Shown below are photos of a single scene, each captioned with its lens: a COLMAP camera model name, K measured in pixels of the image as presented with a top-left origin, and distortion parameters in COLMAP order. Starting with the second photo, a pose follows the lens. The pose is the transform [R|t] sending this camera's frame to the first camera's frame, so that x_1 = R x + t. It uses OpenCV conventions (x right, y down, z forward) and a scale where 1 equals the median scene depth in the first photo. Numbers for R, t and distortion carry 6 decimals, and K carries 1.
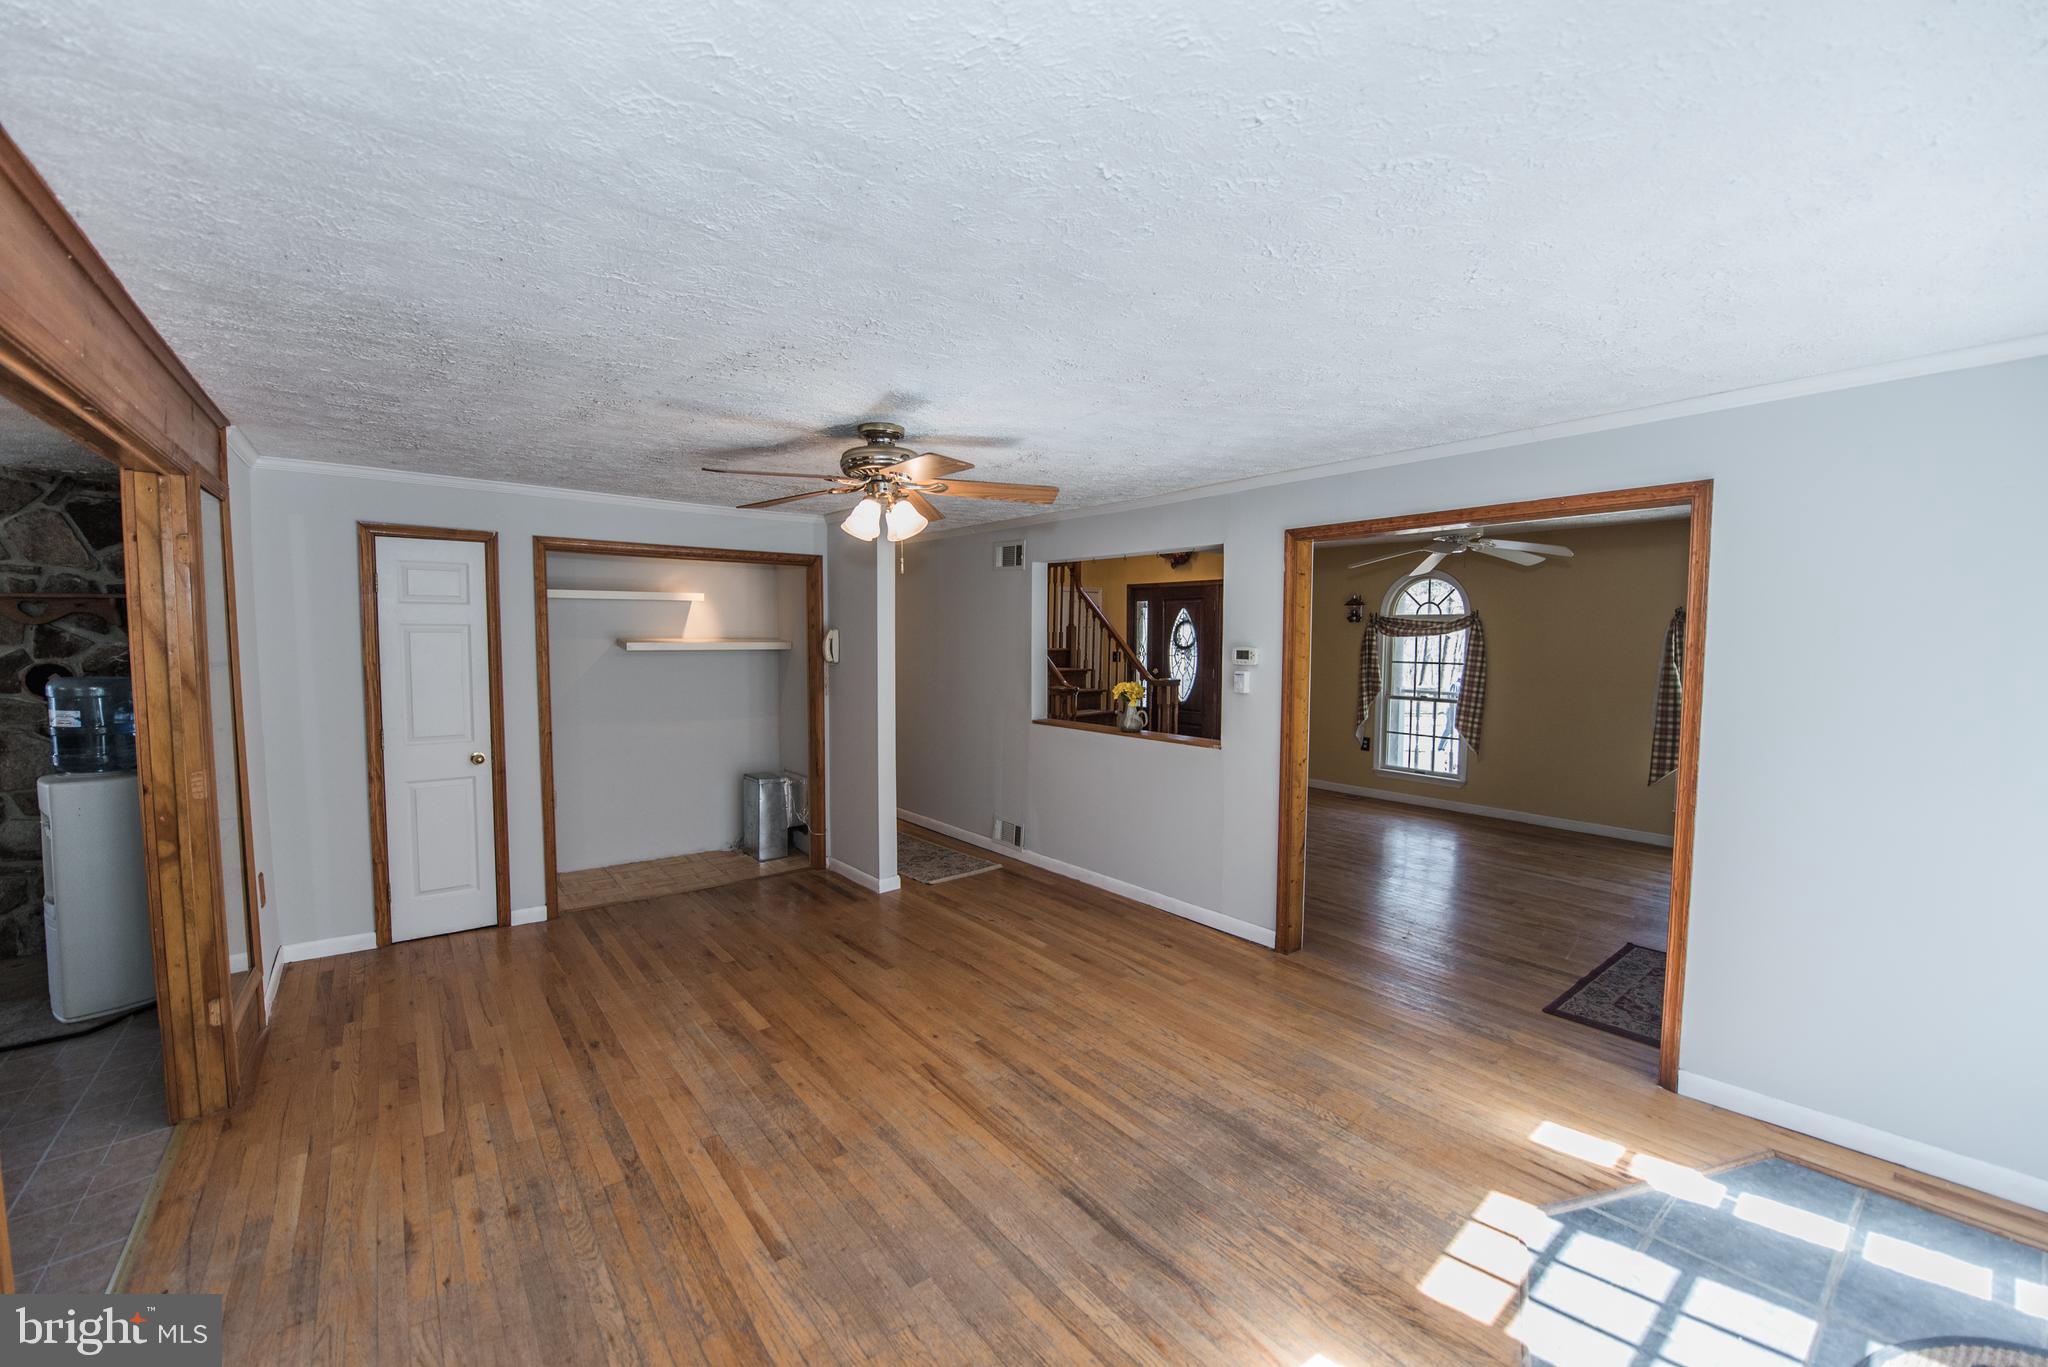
lens RADIAL K [[817.2, 0, 1024.0], [0, 817.2, 683.5], [0, 0, 1]] dist [-0.018219, -0.000289]
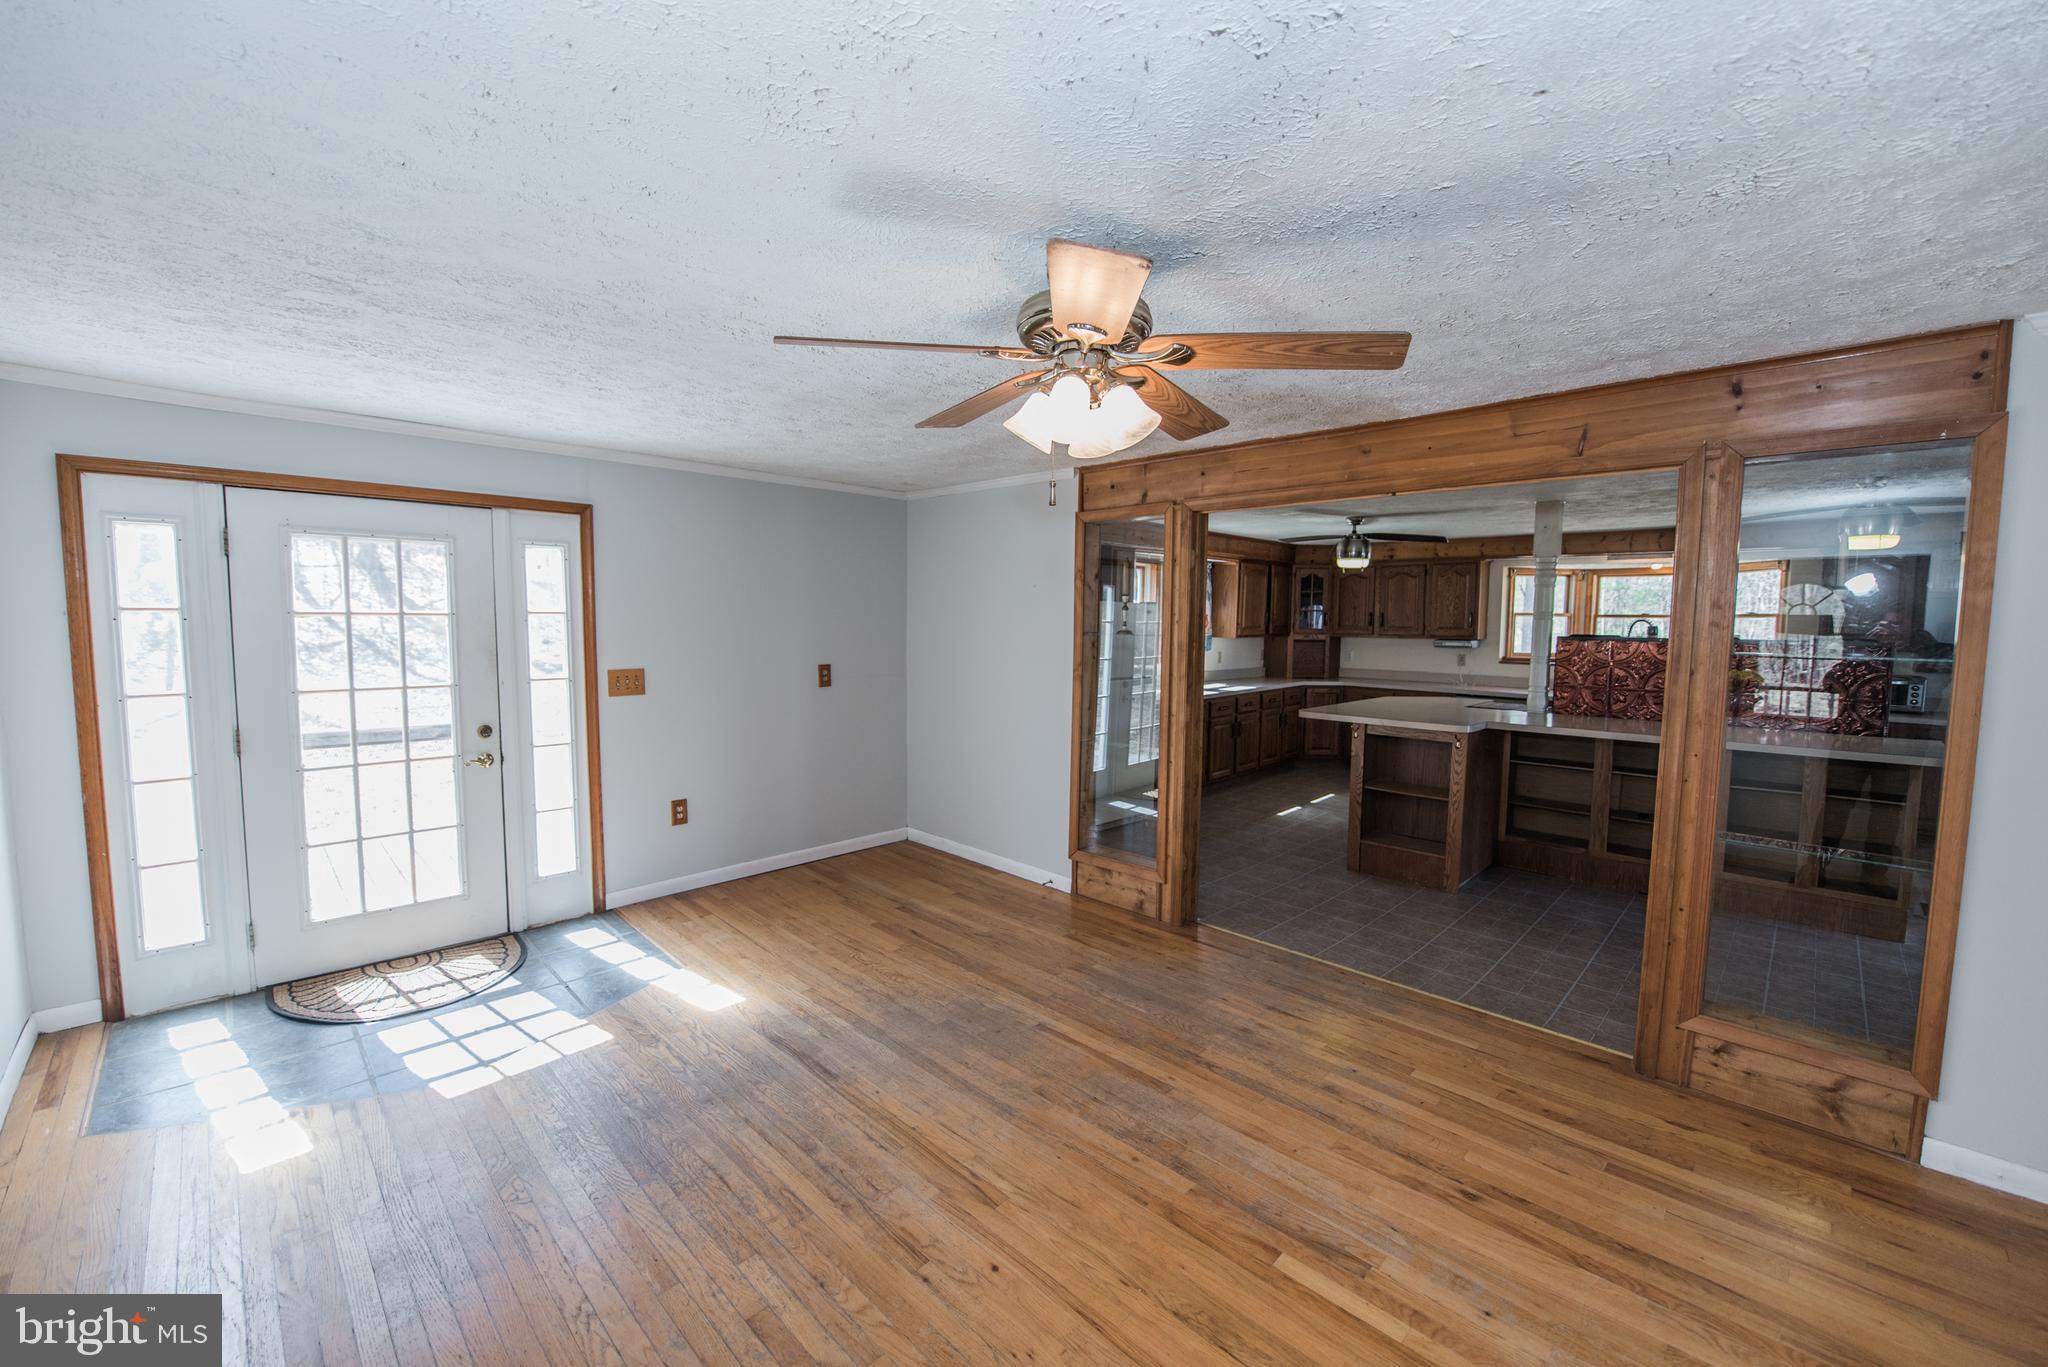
lens RADIAL K [[817.2, 0, 1024.0], [0, 817.2, 683.5], [0, 0, 1]] dist [-0.018219, -0.000289]
pose [[-0.991878, -0.001134, -0.127189, -0.030872], [-0.019704, 0.989259, 0.144841, -0.053237], [0.125659, 0.146171, -0.981246, 0.908972]]
